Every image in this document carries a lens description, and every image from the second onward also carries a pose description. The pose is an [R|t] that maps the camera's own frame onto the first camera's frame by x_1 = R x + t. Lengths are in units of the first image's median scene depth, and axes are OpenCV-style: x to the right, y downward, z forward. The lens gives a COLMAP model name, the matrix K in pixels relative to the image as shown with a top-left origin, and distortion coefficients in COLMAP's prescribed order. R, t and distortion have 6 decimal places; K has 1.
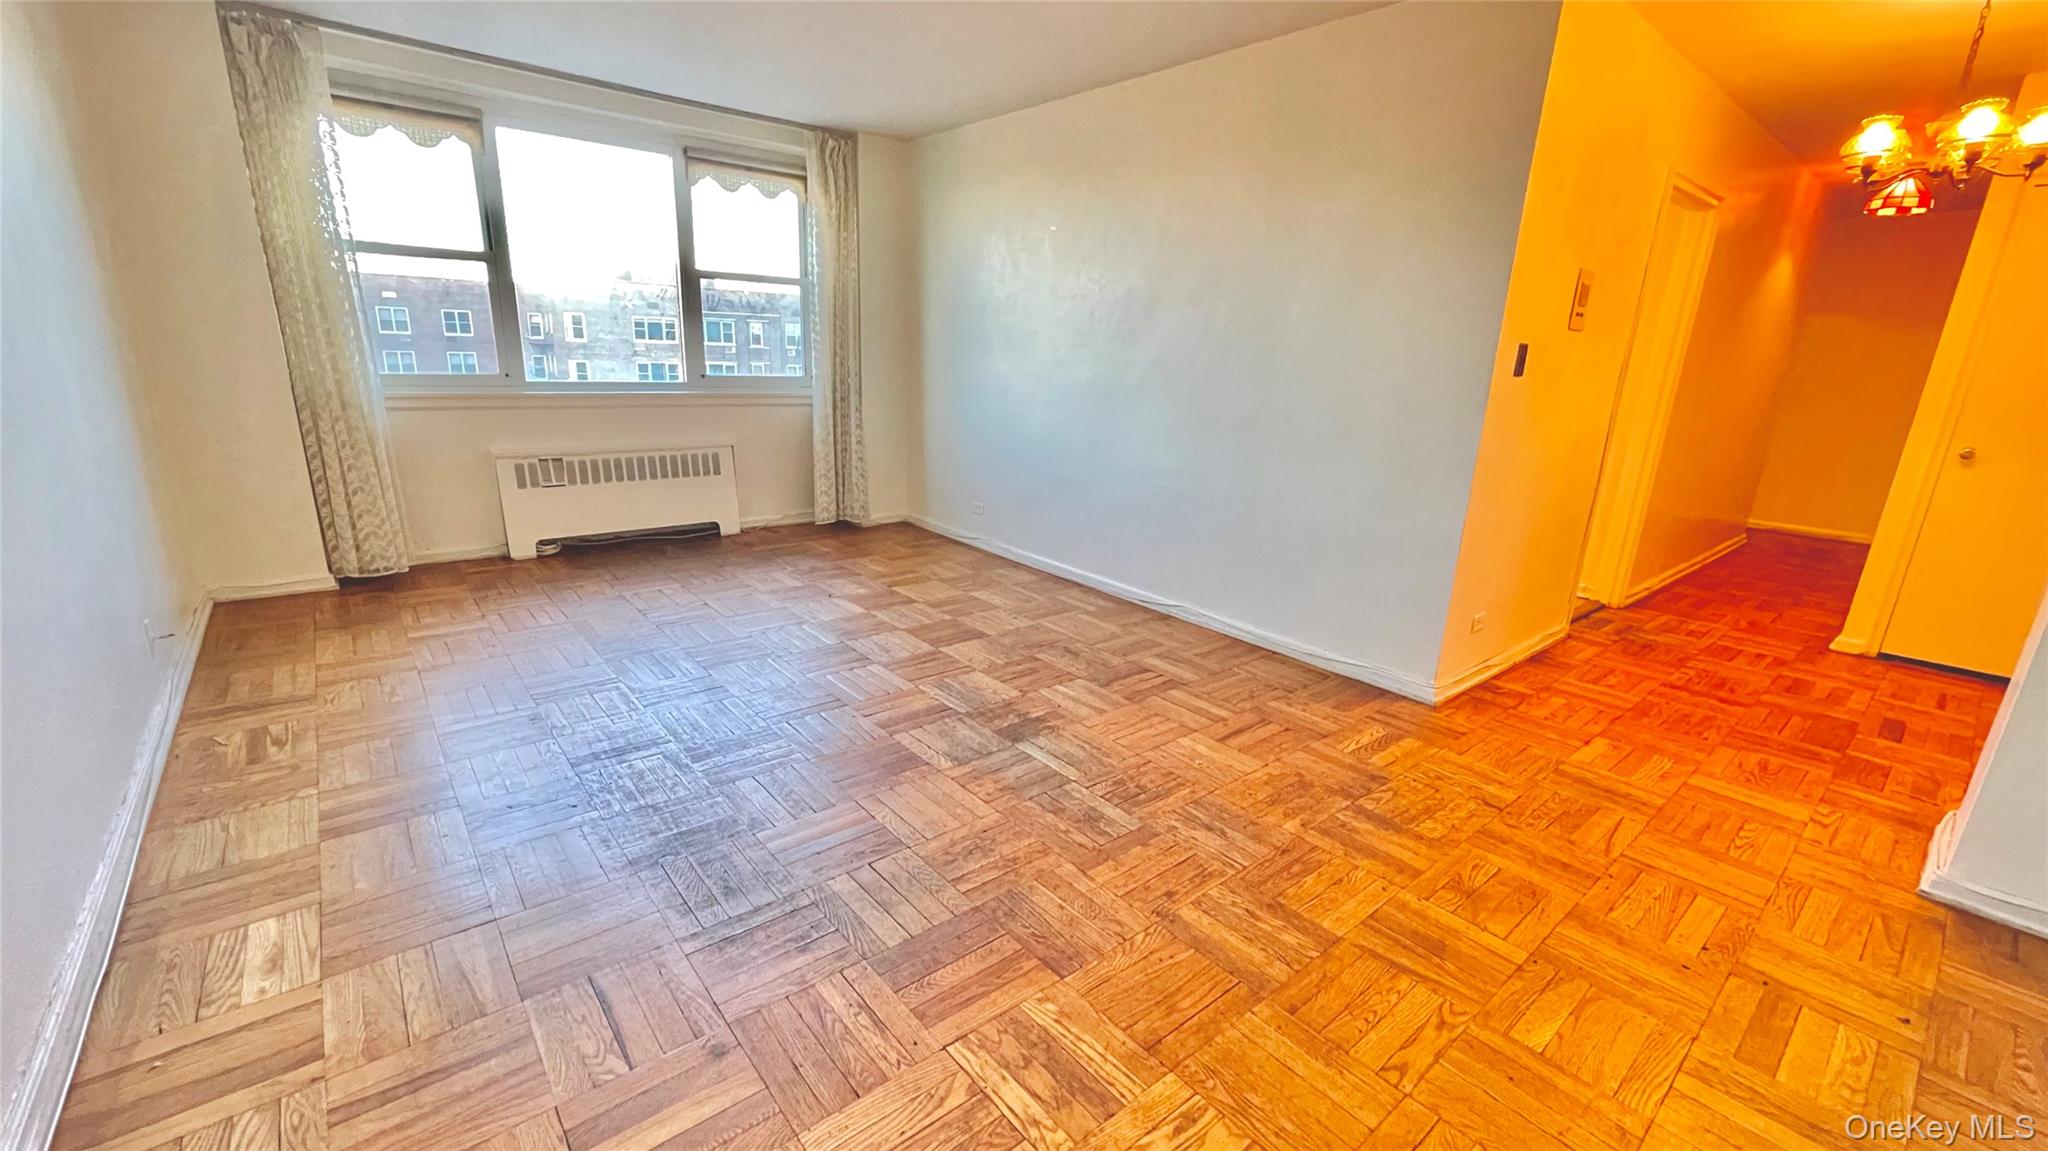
lens RADIAL K [[816.7, 0, 1020.8], [0, 816.7, 588.8], [0, 0, 1]] dist [0.003318, -0.000970]
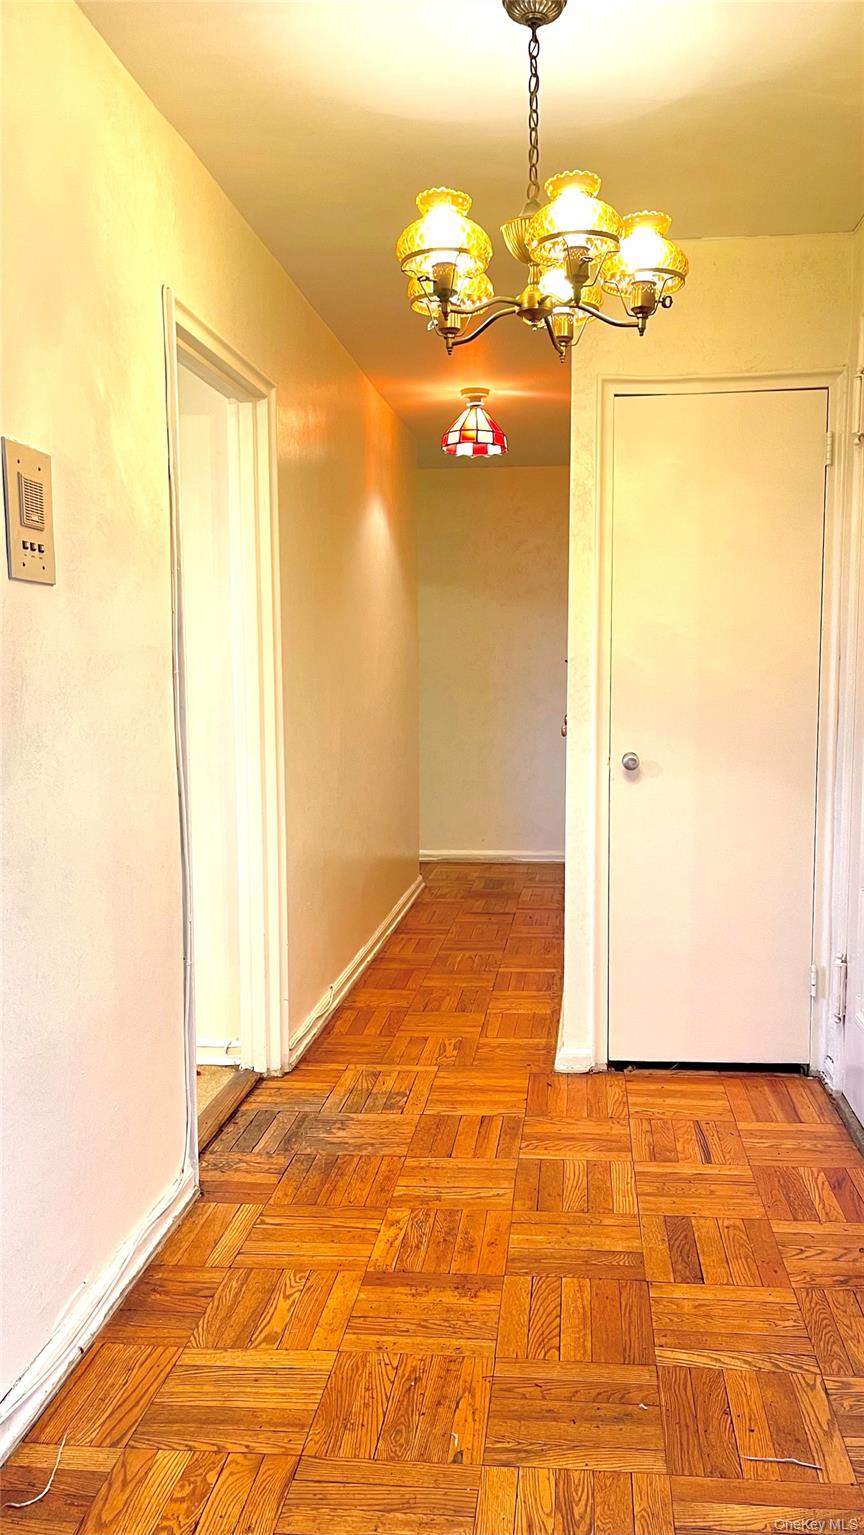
lens RADIAL K [[1159.9, 0, 437.4], [0, 1159.9, 768.9], [0, 0, 1]] dist [-0.004083, 0.001423]
pose [[0.727039, -0.098379, 0.679511, 0.341145], [0.219617, 0.971009, -0.094395, -0.096273], [-0.650525, 0.217861, 0.727567, 0.363960]]
